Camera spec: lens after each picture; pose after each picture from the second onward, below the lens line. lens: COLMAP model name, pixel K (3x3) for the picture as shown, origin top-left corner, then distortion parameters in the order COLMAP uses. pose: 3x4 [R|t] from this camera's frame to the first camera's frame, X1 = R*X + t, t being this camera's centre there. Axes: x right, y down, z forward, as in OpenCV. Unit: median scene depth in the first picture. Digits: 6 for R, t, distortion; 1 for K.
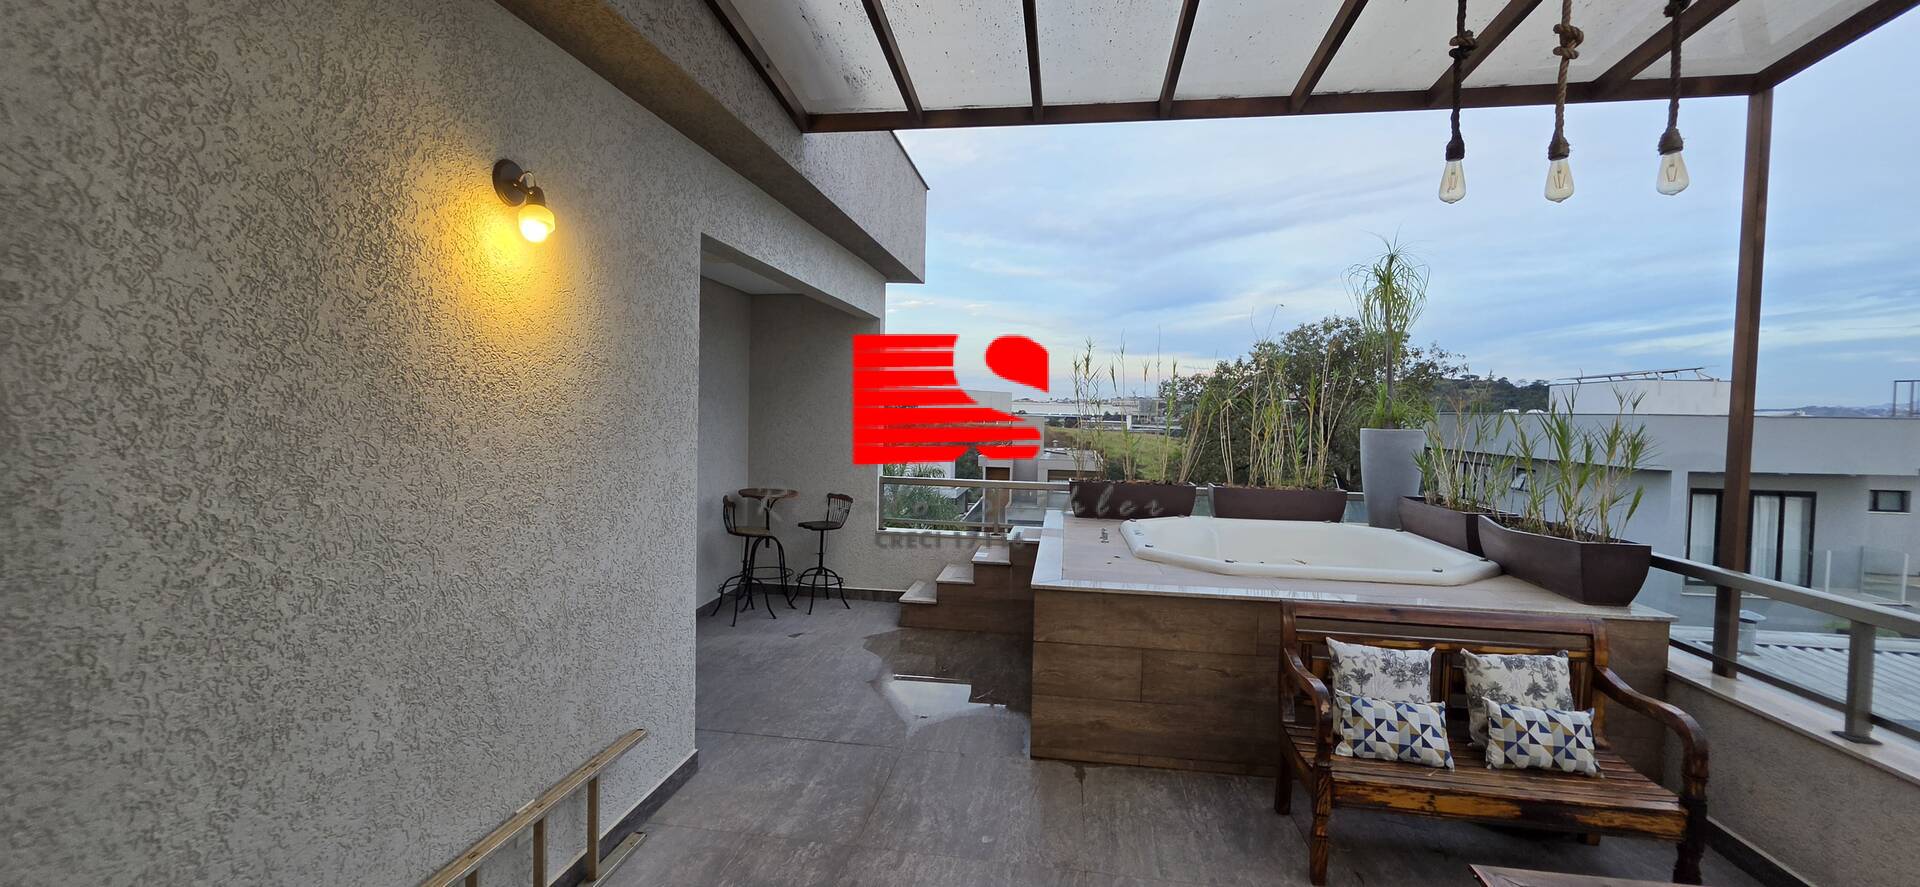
lens RADIAL K [[784.0, 0, 960.0], [0, 784.0, 443.5], [0, 0, 1]] dist [0.000621, -0.000007]
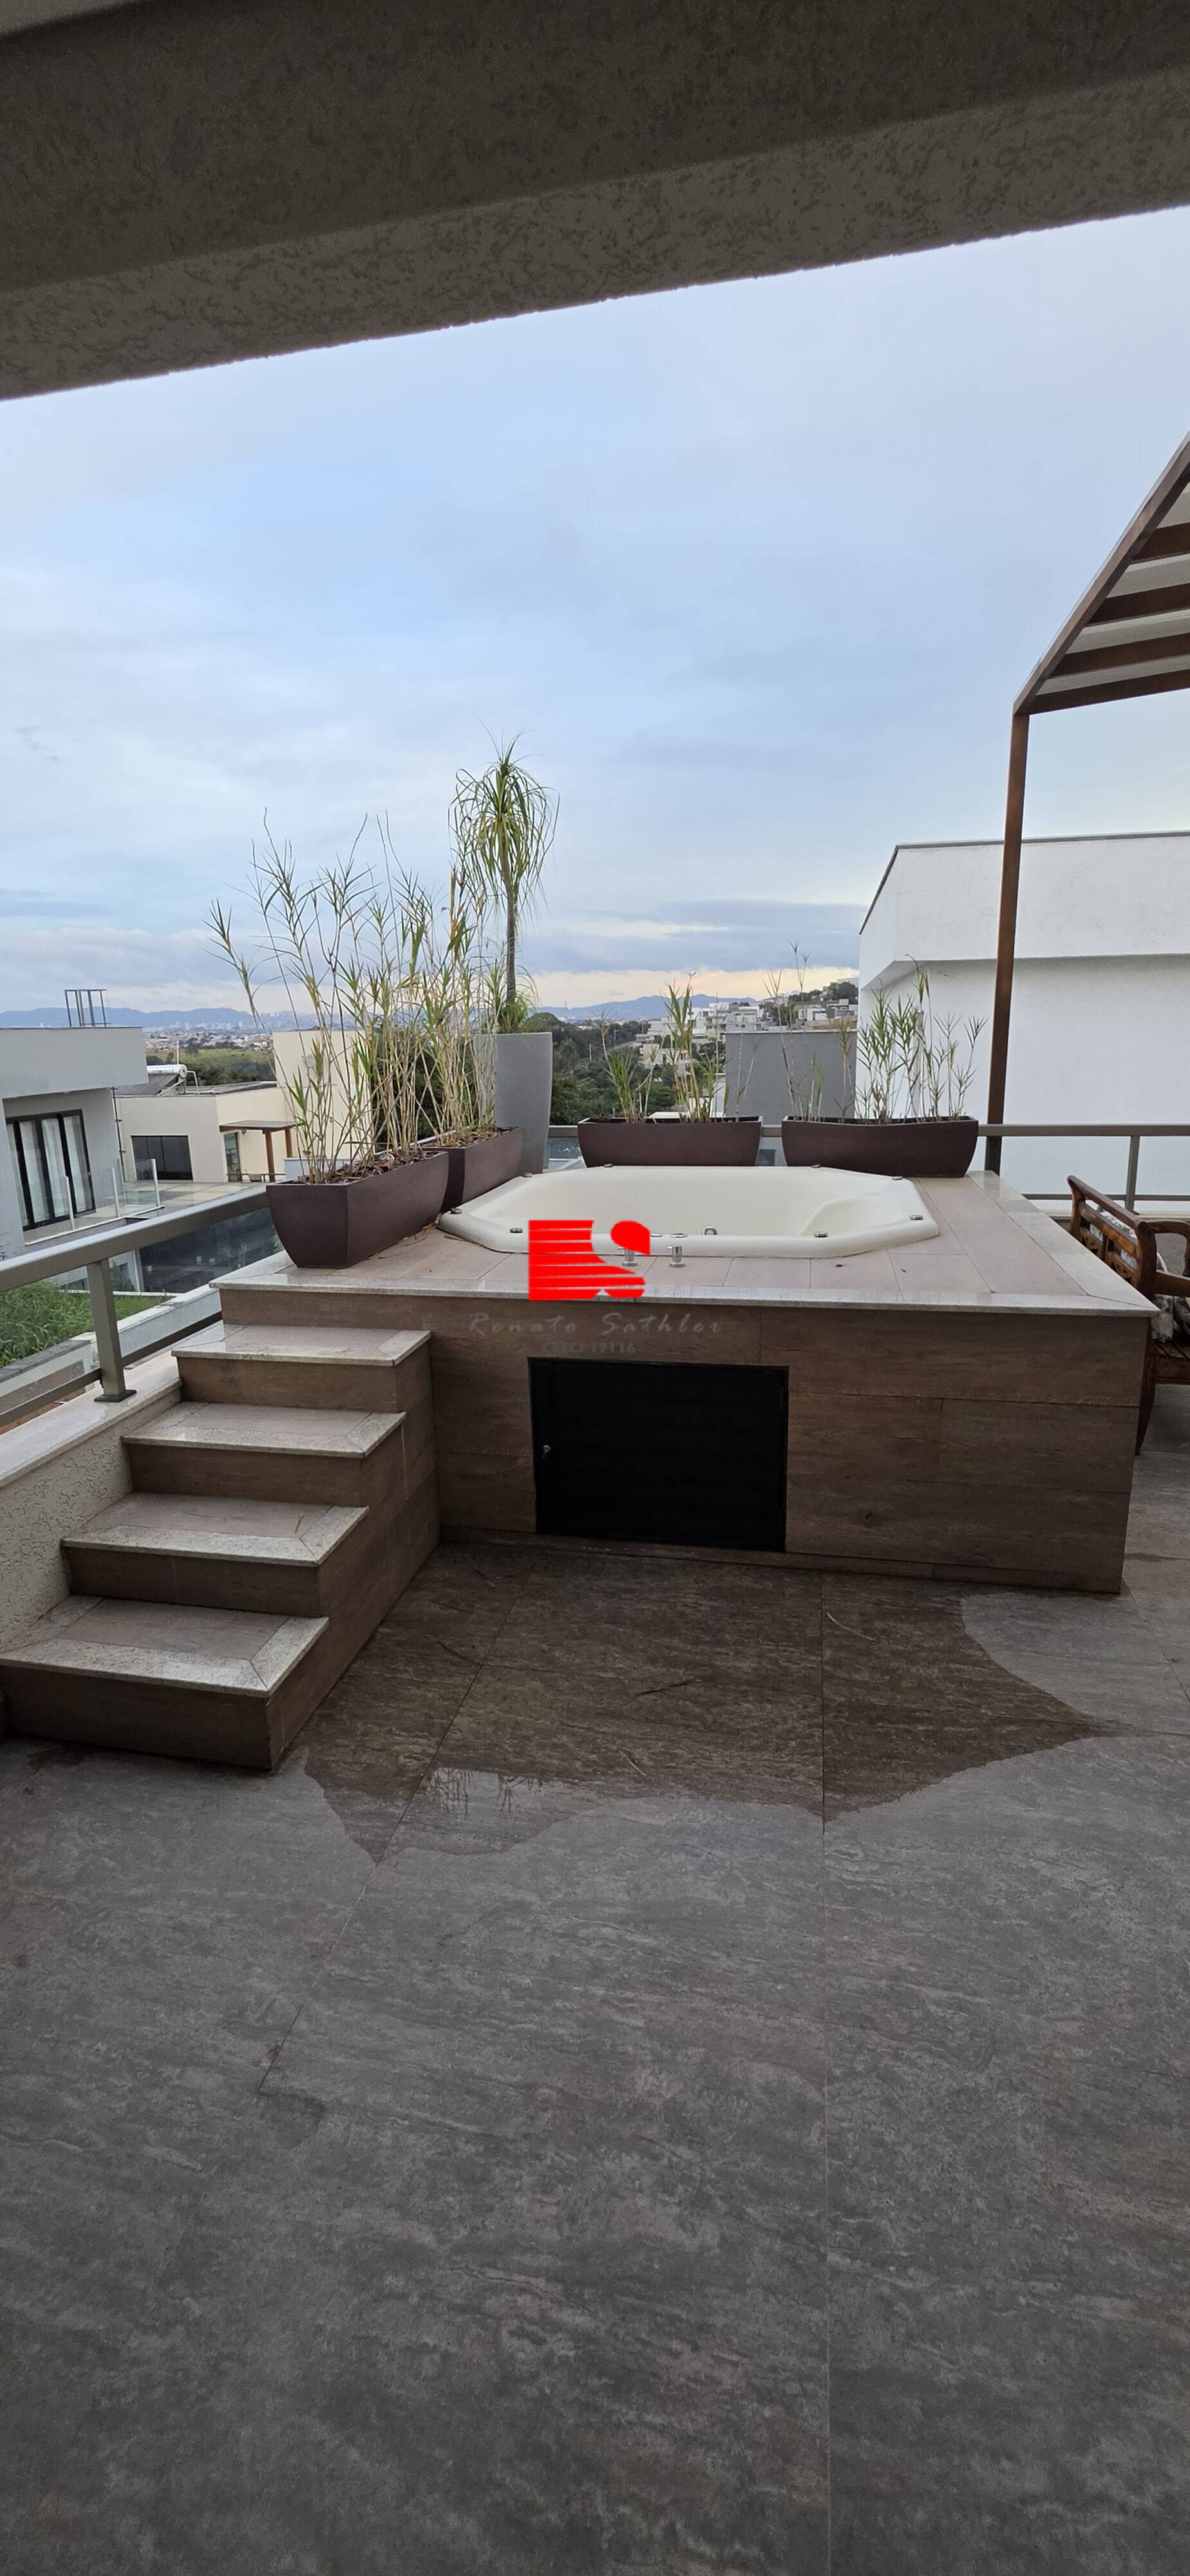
lens RADIAL K [[1051.9, 0, 595.0], [0, 1051.9, 1288.0], [0, 0, 1]] dist [0.000621, -0.000007]
pose [[0.077904, -0.262669, 0.961736, -0.414505], [0.068934, 0.963778, 0.257643, -0.042836], [-0.994575, 0.046225, 0.093189, 0.847155]]
